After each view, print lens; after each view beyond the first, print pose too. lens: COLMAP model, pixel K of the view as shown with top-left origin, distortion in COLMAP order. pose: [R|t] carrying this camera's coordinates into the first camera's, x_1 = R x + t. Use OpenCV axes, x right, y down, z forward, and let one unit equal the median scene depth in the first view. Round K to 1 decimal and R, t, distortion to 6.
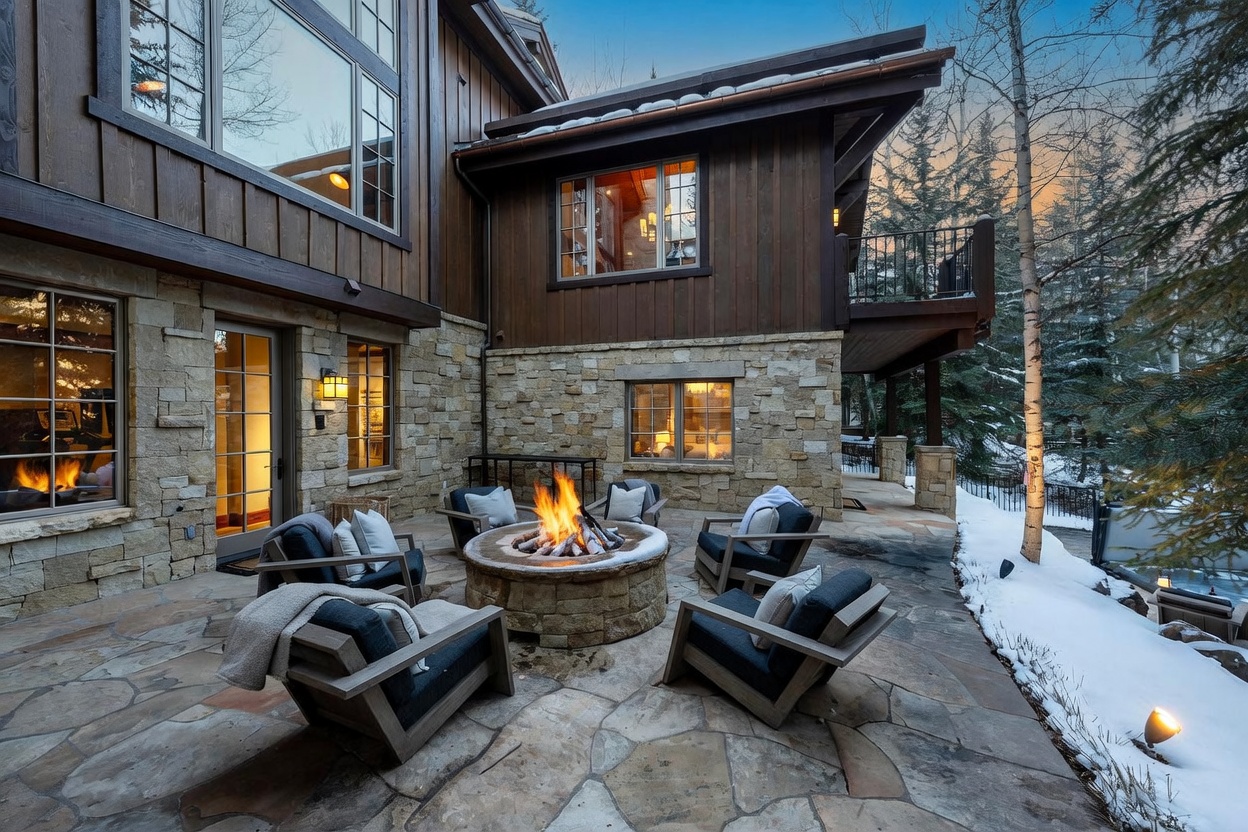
lens RADIAL K [[489.3, 0, 629.7], [0, 489.3, 418.7], [0, 0, 1]] dist [0.011172, -0.000066]
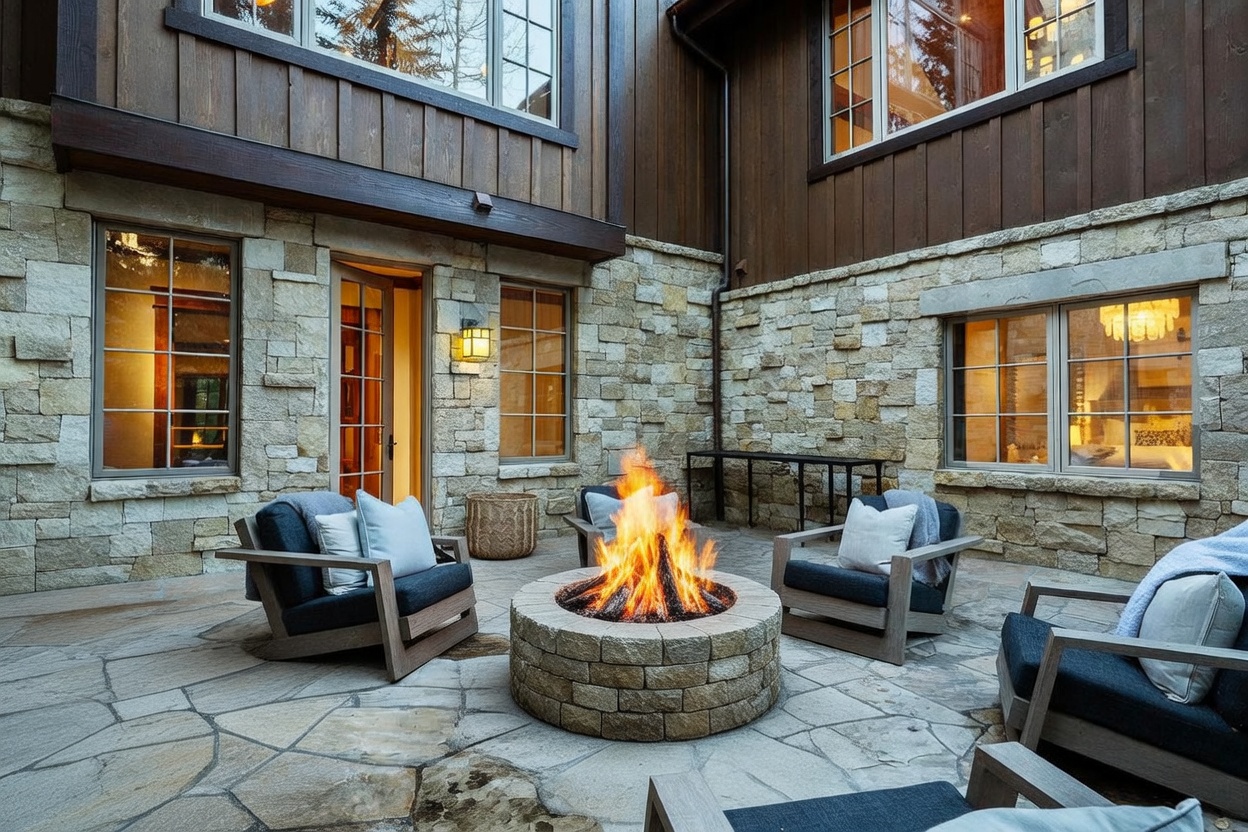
lens RADIAL K [[673.9, 0, 619.7], [0, 673.9, 413.5], [0, 0, 1]] dist [0.000878, 0.000021]
pose [[0.826417, -0.004994, -0.563036, 0.124929], [-0.006072, 0.999823, -0.017782, 0.046667], [0.563026, 0.018114, 0.826241, 0.214186]]
